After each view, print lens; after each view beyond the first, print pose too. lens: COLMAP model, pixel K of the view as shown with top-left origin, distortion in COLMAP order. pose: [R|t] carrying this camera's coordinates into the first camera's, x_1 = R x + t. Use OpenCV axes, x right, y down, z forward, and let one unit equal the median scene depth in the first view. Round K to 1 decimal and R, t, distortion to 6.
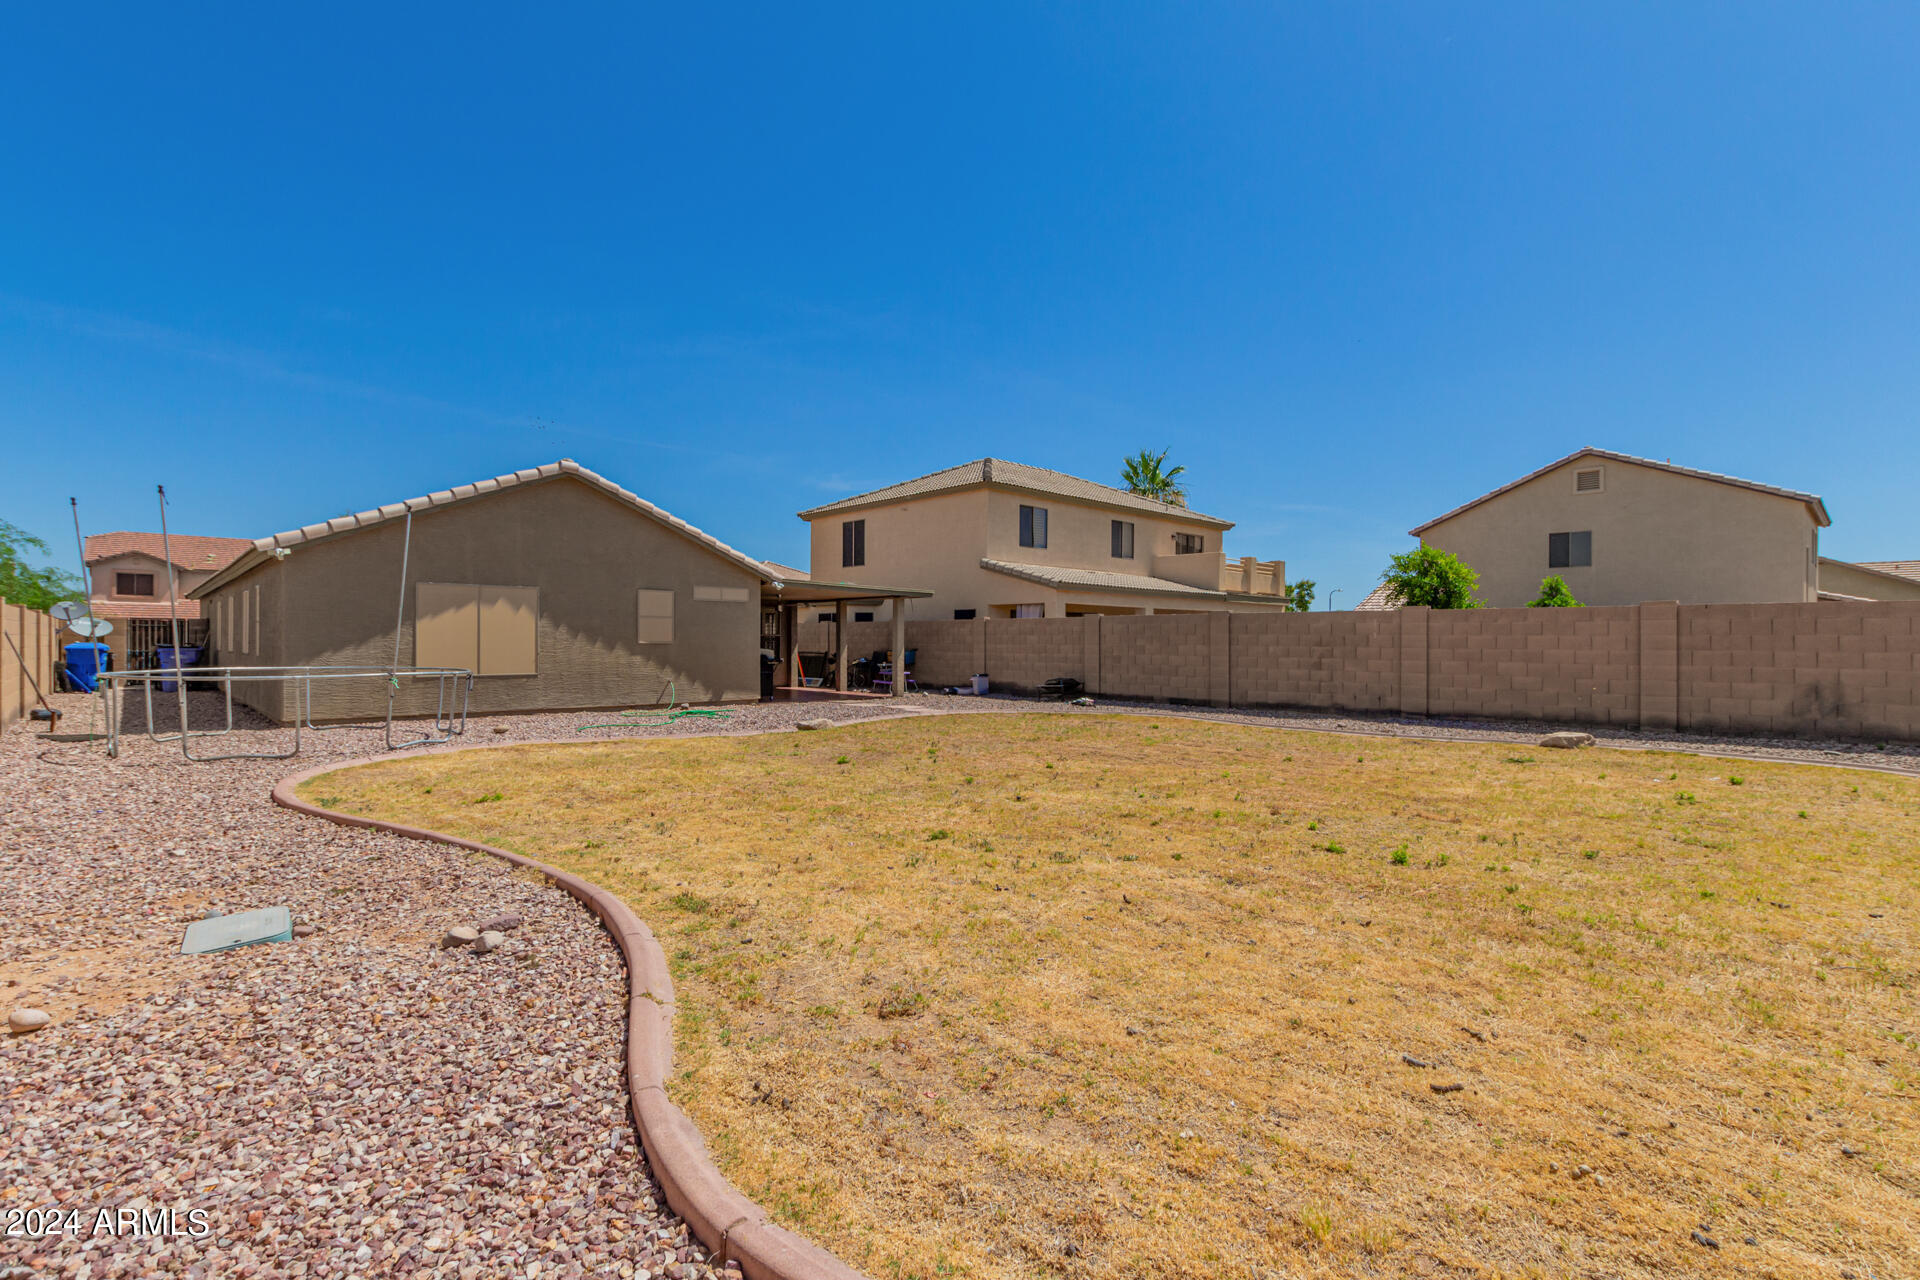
lens RADIAL K [[888.7, 0, 959.0], [0, 888.7, 640.4], [0, 0, 1]] dist [-0.002622, -0.000953]
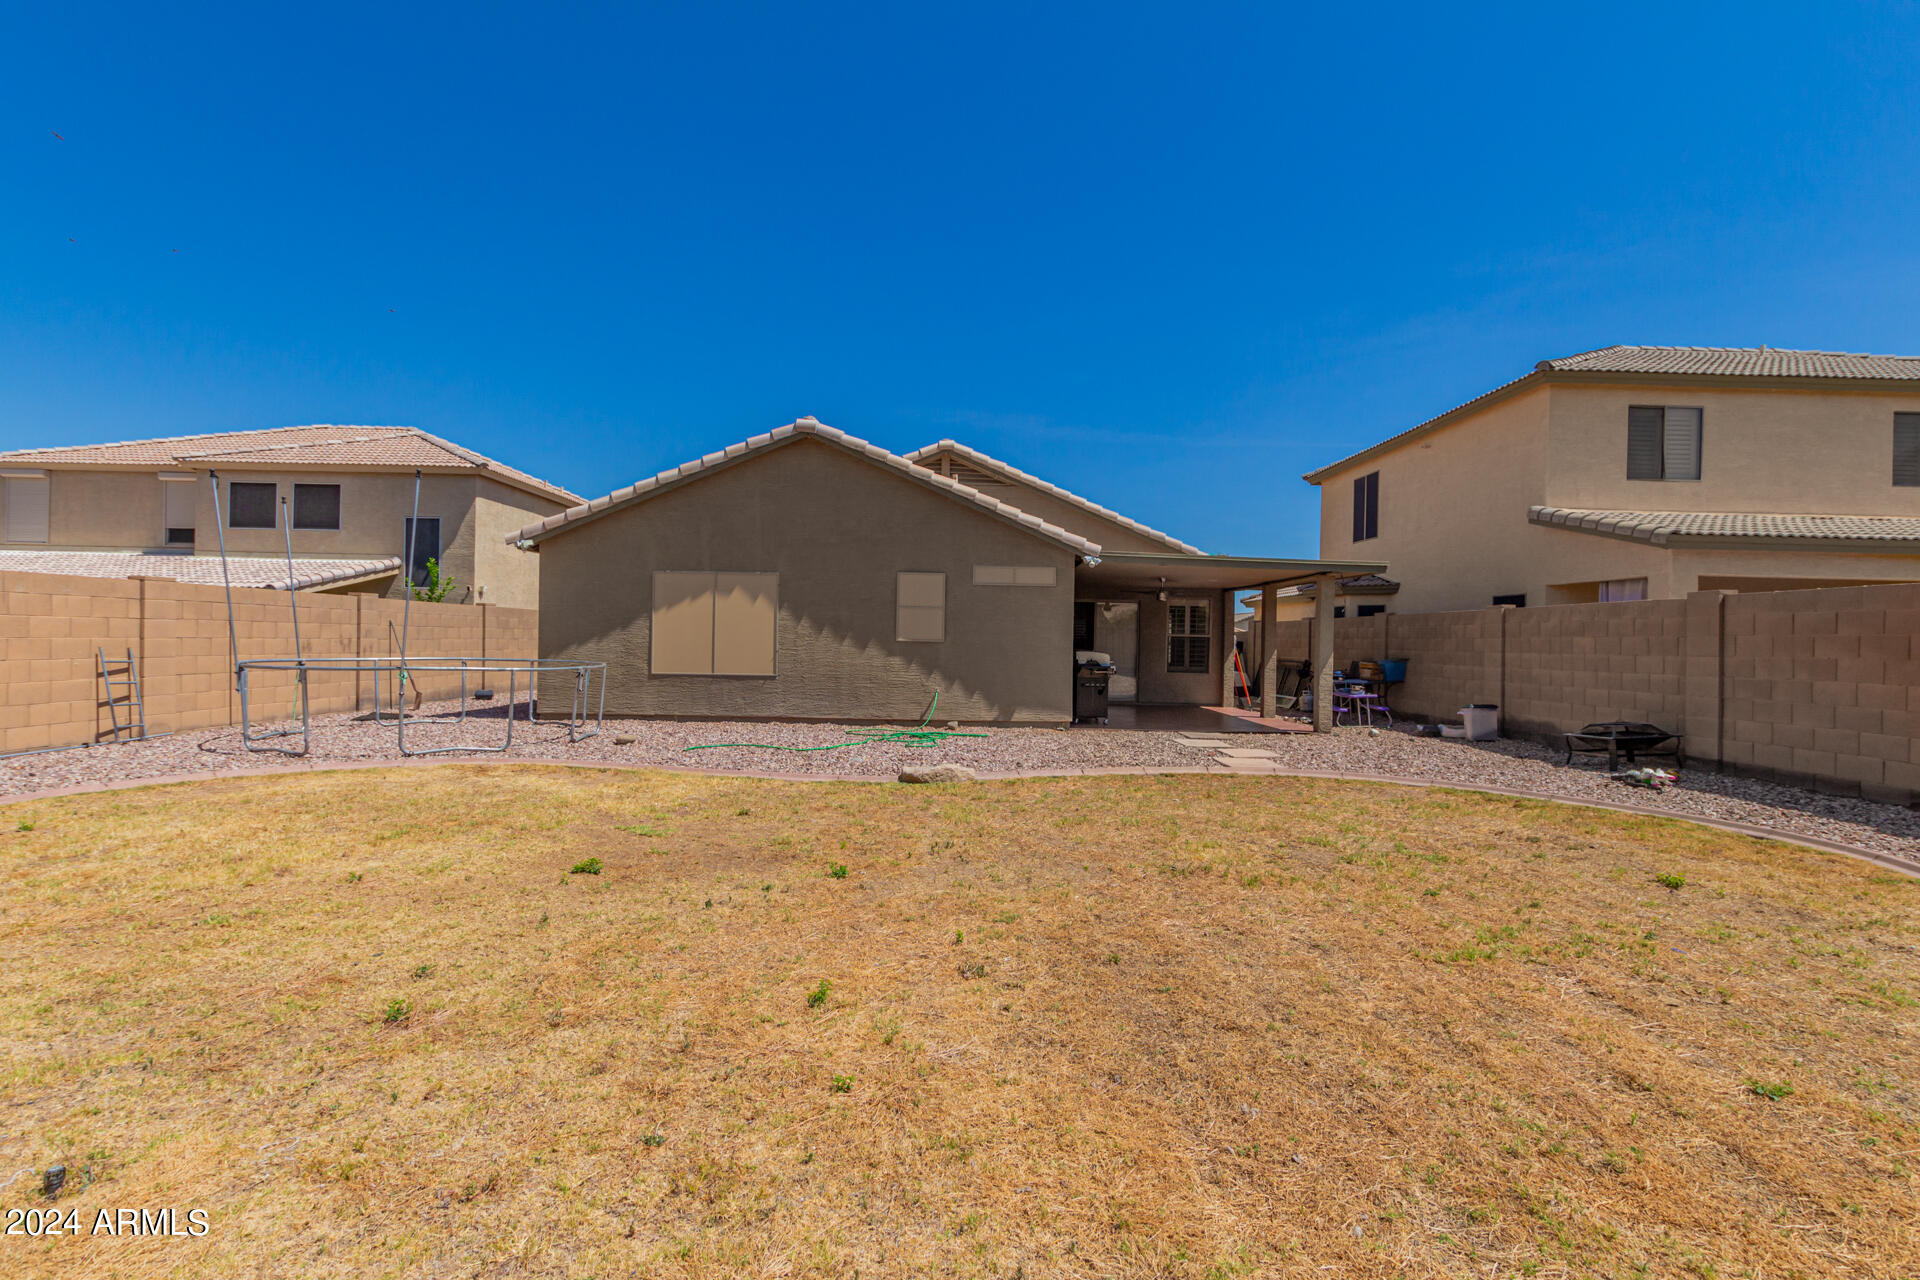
lens RADIAL K [[888.7, 0, 958.0], [0, 888.7, 642.5], [0, 0, 1]] dist [-0.002622, -0.000953]
pose [[0.731236, 0.009595, -0.682058, 0.195774], [-0.013884, 0.999903, -0.000820, 0.003987], [0.681984, 0.010069, 0.731298, 0.420999]]
